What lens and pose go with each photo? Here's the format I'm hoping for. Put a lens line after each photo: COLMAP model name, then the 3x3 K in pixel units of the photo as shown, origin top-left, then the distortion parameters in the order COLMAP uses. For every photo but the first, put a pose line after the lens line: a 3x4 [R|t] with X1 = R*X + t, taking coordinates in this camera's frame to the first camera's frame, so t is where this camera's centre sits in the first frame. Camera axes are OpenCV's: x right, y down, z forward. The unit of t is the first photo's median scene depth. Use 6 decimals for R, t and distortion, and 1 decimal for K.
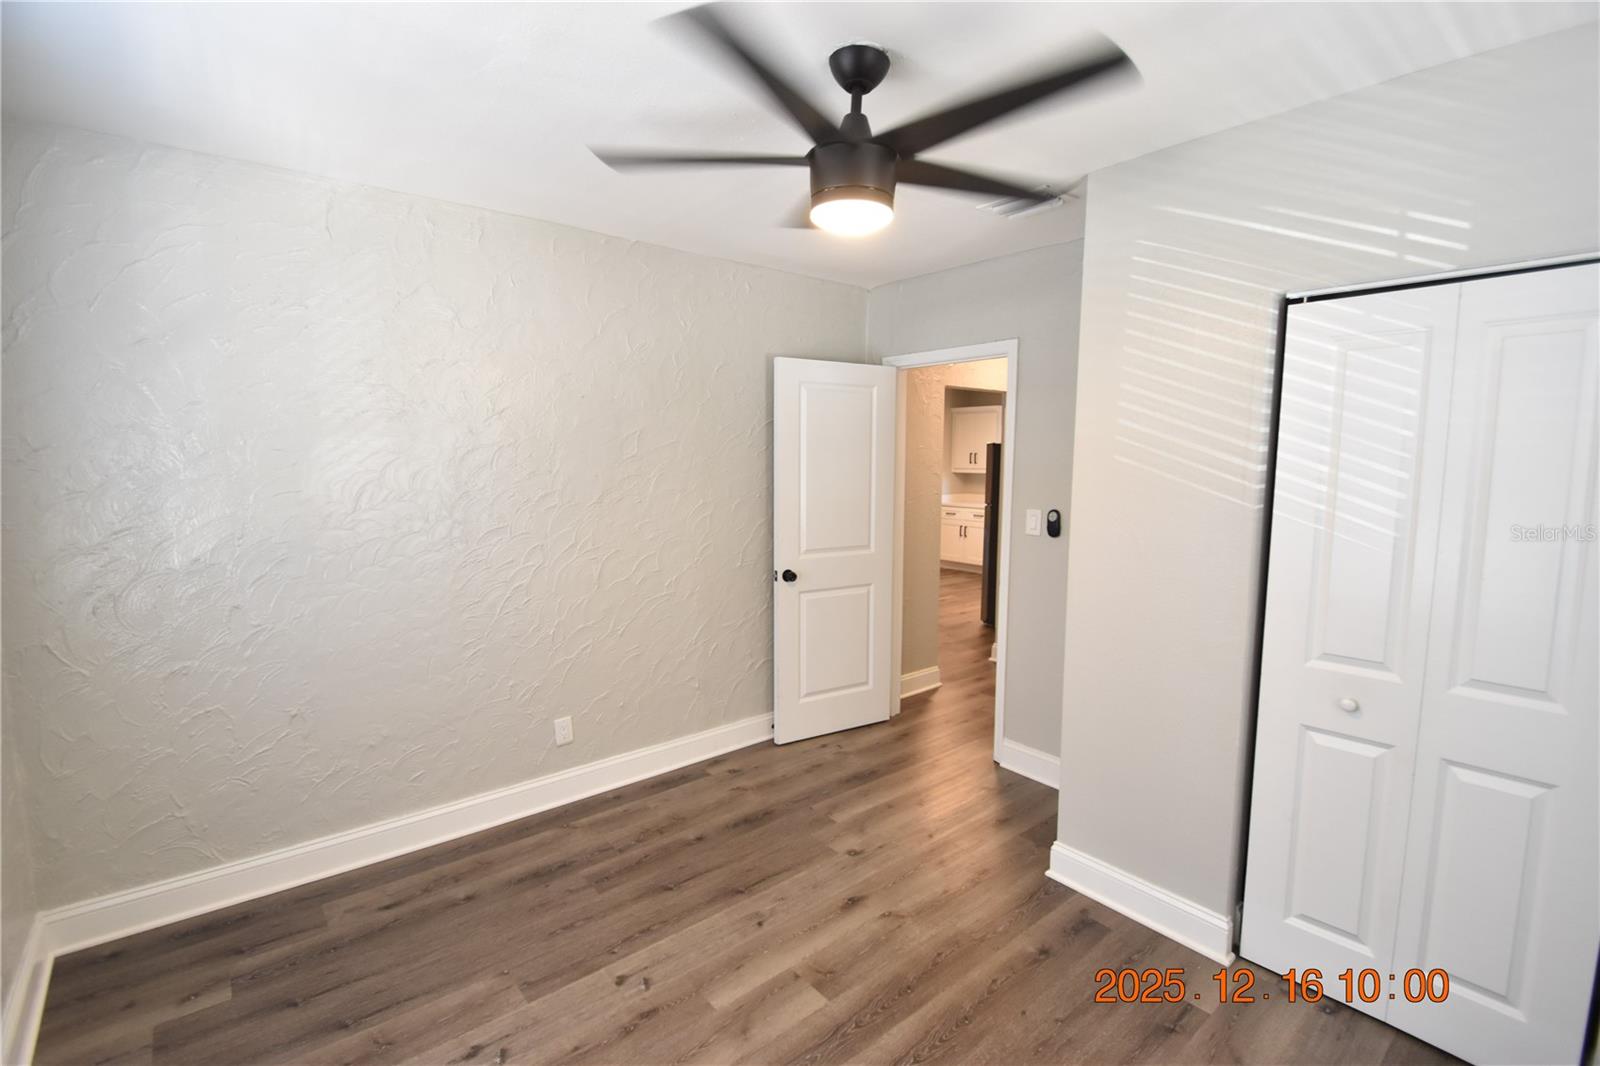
lens RADIAL K [[703.5, 0, 775.2], [0, 703.5, 535.7], [0, 0, 1]] dist [-0.018096, -0.004597]
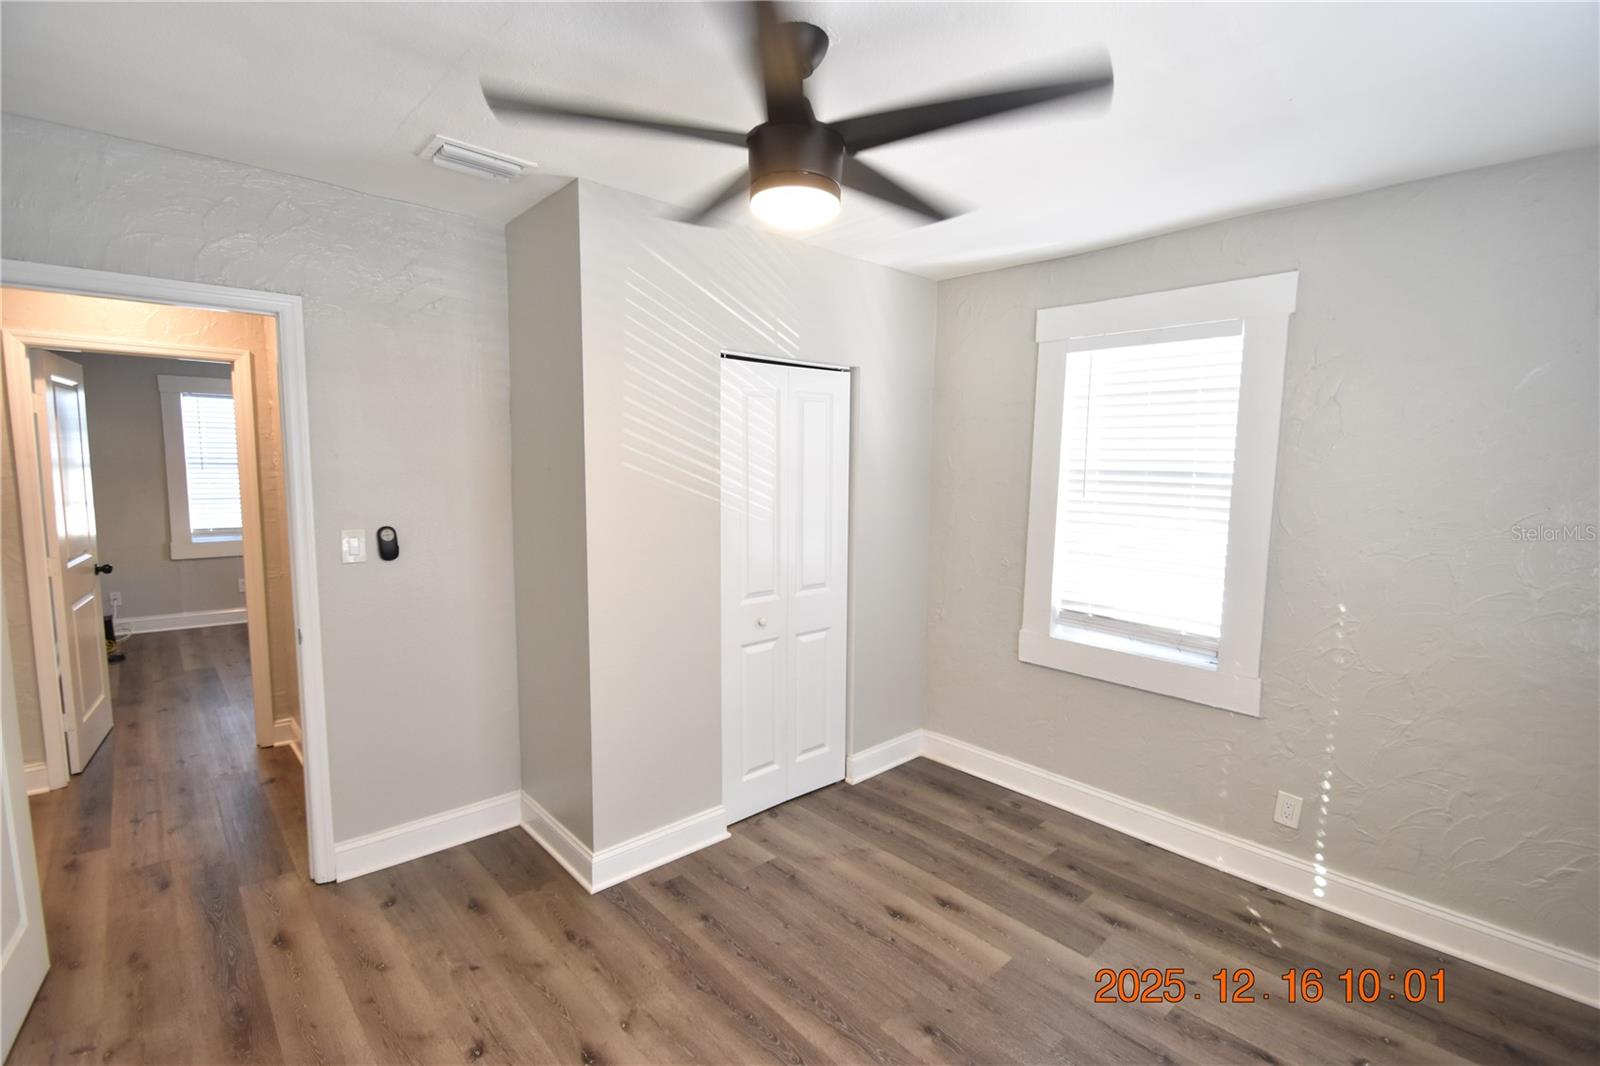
lens RADIAL K [[703.5, 0, 815.0], [0, 703.5, 539.4], [0, 0, 1]] dist [-0.018096, -0.004597]
pose [[-0.079042, -0.109810, 0.990805, -0.644695], [0.096851, 0.988367, 0.117266, -0.101042], [-0.992155, 0.105229, -0.067487, 0.831170]]
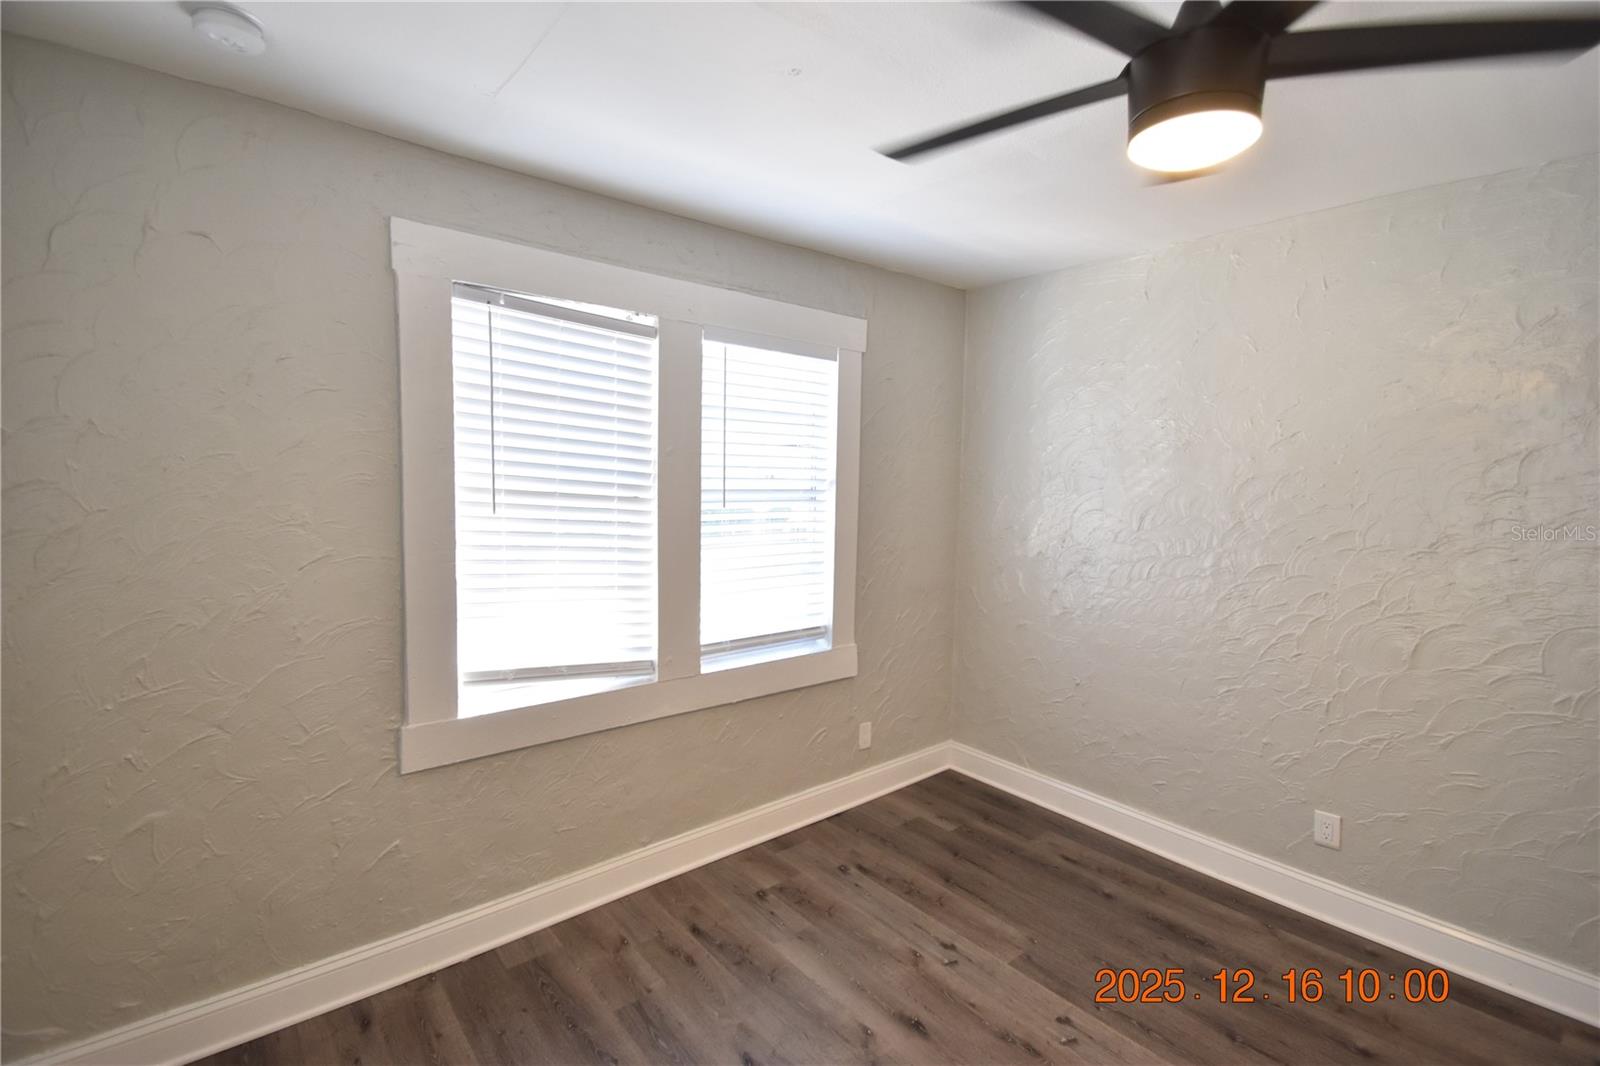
lens RADIAL K [[703.5, 0, 816.7], [0, 703.5, 533.3], [0, 0, 1]] dist [-0.018096, -0.004597]
pose [[0.017512, 0.073253, -0.997160, 0.652776], [-0.123522, 0.989831, 0.070546, -0.055793], [0.992187, 0.121935, 0.026382, 0.524422]]
